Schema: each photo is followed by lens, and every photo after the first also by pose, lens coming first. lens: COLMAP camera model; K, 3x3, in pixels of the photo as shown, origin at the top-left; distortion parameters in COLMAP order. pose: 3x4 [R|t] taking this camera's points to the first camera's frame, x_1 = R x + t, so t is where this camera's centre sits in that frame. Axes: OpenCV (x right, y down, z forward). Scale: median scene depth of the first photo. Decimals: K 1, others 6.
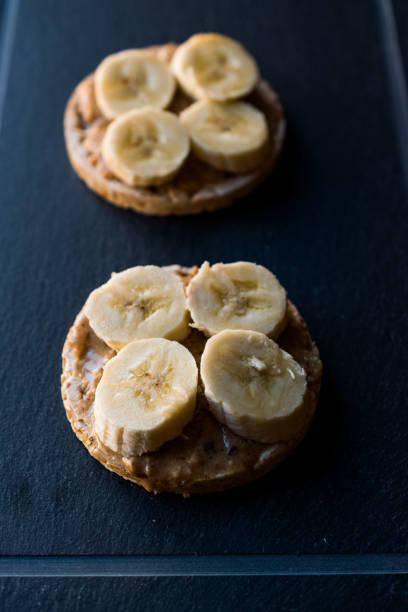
lens RADIAL K [[1148.7, 0, 204.0], [0, 1148.7, 306.0], [0, 0, 1]] dist [-0.010629, -0.190311]
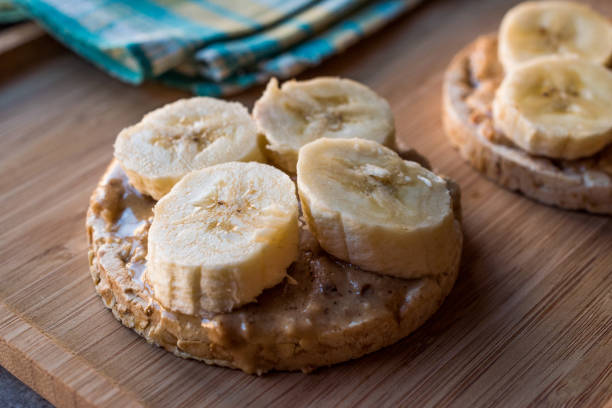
lens RADIAL K [[1148.7, 0, 320.9], [0, 1148.7, 203.7], [0, 0, 1]] dist [-0.010629, -0.190311]
pose [[0.979042, -0.119486, 0.164926, -0.102512], [0.163051, 0.945098, -0.283203, 0.258249], [-0.122032, 0.304159, 0.944773, 0.349673]]
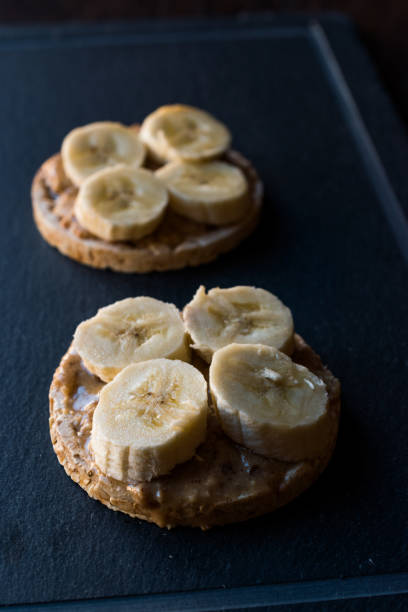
lens RADIAL K [[1148.7, 0, 204.0], [0, 1148.7, 306.0], [0, 0, 1]] dist [-0.010629, -0.190311]
pose [[0.995077, -0.061587, 0.077650, -0.071891], [0.079421, 0.964192, -0.253034, 0.219715], [-0.059286, 0.257956, 0.964336, 0.121856]]
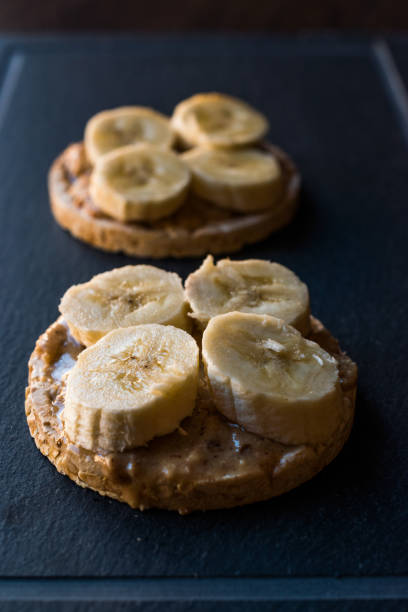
lens RADIAL K [[1148.7, 0, 204.0], [0, 1148.7, 306.0], [0, 0, 1]] dist [-0.010629, -0.190311]
pose [[0.999978, -0.003409, -0.005656, 0.002679], [0.001201, 0.936036, -0.351902, 0.297995], [0.006494, 0.351887, 0.936020, 0.254041]]
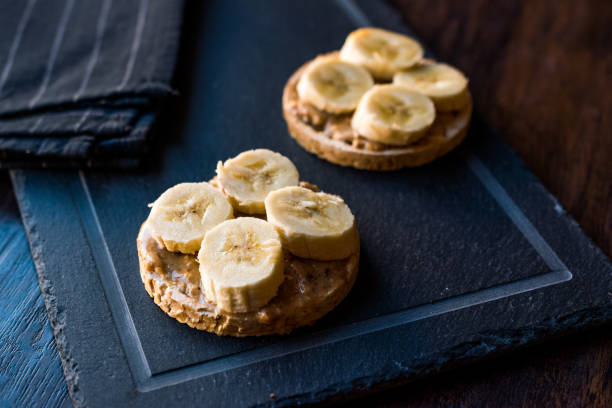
lens RADIAL K [[1194.5, 0, 306.0], [0, 1194.5, 204.0], [0, 0, 1]] dist [0.008871, -0.244480]
pose [[0.822040, -0.371996, 0.431125, -0.496092], [0.460803, 0.879371, -0.119863, 0.198834], [-0.334531, 0.297196, 0.894295, -0.129188]]
